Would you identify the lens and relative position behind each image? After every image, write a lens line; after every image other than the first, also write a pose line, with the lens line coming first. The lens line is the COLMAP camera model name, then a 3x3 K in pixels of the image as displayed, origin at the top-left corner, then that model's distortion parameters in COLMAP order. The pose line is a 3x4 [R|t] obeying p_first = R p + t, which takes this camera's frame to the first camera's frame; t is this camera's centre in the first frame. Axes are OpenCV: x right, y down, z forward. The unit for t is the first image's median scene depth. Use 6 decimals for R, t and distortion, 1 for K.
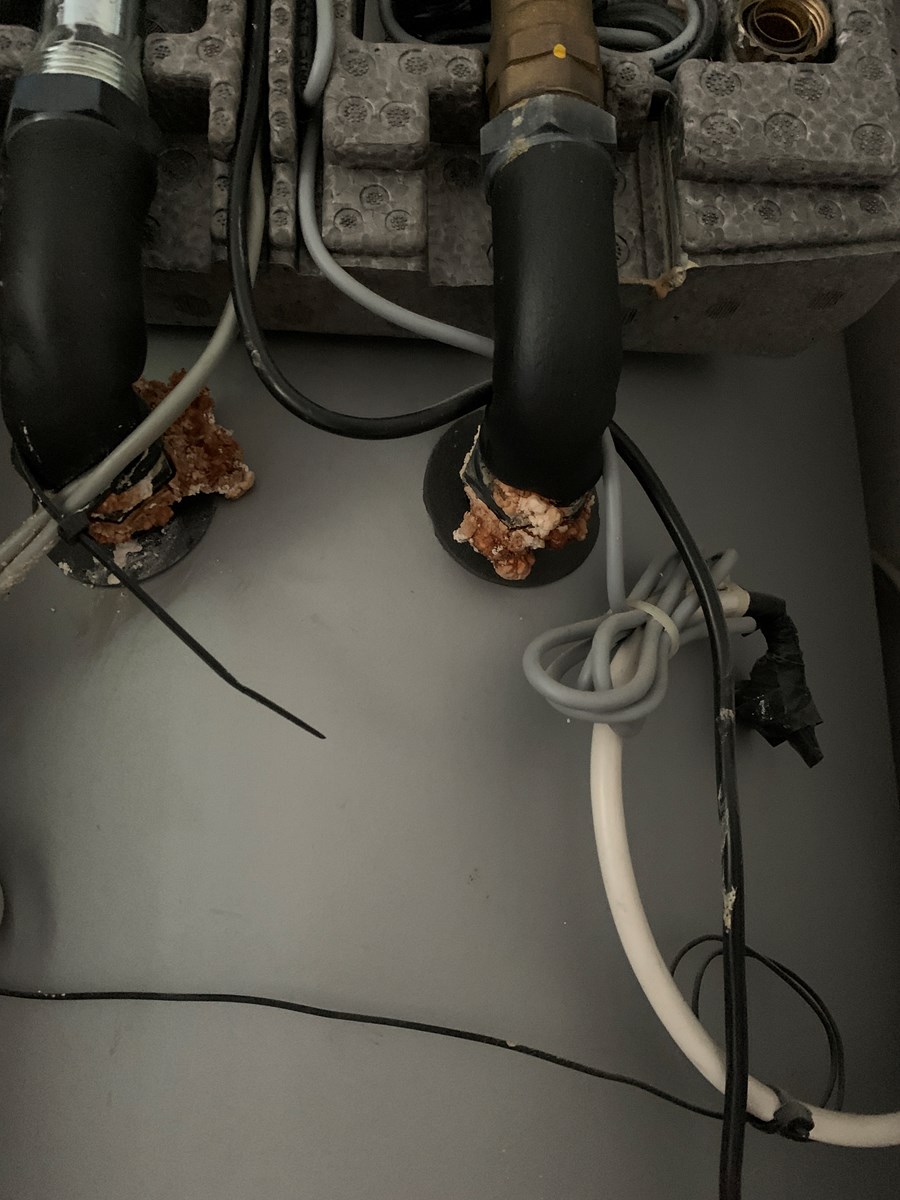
lens RADIAL K [[907.3, 0, 445.6], [0, 907.3, 594.4], [0, 0, 1]] dist [0.033204, -0.018633]
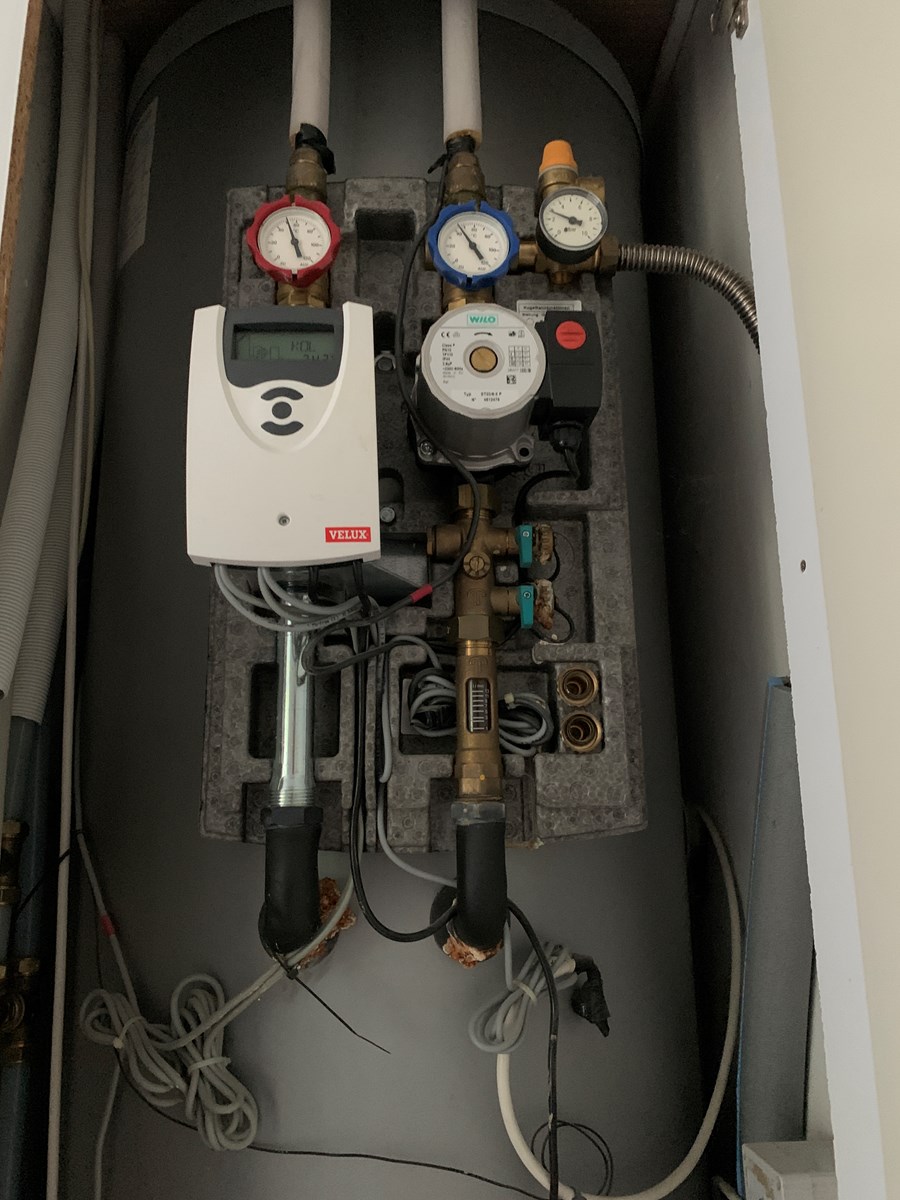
lens RADIAL K [[907.3, 0, 452.6], [0, 907.3, 604.0], [0, 0, 1]] dist [0.033204, -0.018633]
pose [[0.999875, -0.006224, -0.014541, 0.078228], [0.006651, 0.999542, 0.029507, -1.087197], [0.014350, -0.029600, 0.999459, -1.398948]]
